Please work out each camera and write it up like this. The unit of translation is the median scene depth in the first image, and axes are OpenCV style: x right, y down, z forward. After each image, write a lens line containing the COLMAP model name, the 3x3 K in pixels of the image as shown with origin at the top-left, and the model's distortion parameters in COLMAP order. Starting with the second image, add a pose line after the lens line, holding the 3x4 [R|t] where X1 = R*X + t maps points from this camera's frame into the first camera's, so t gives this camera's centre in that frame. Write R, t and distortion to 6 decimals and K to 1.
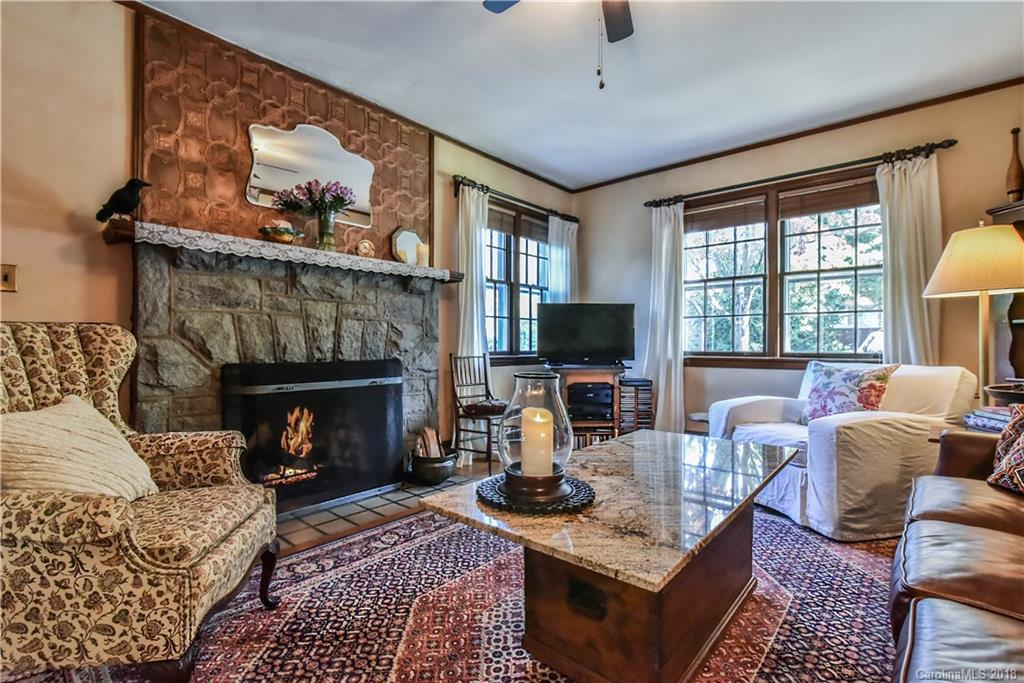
lens RADIAL K [[465.4, 0, 511.9], [0, 465.4, 344.2], [0, 0, 1]] dist [-0.006060, -0.000340]
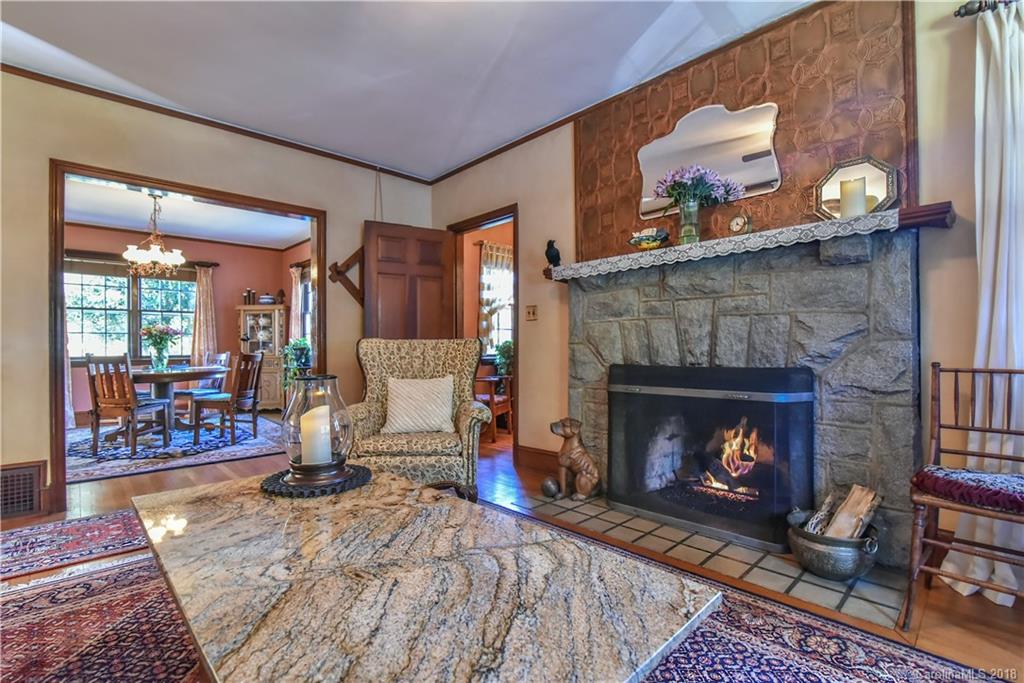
lens RADIAL K [[465.4, 0, 506.0], [0, 465.4, 345.0], [0, 0, 1]] dist [-0.006060, -0.000340]
pose [[-0.099412, -0.007125, -0.995021, 0.542069], [0.009881, 0.999918, -0.008147, -0.000042], [0.994997, -0.010642, -0.099334, 0.743370]]
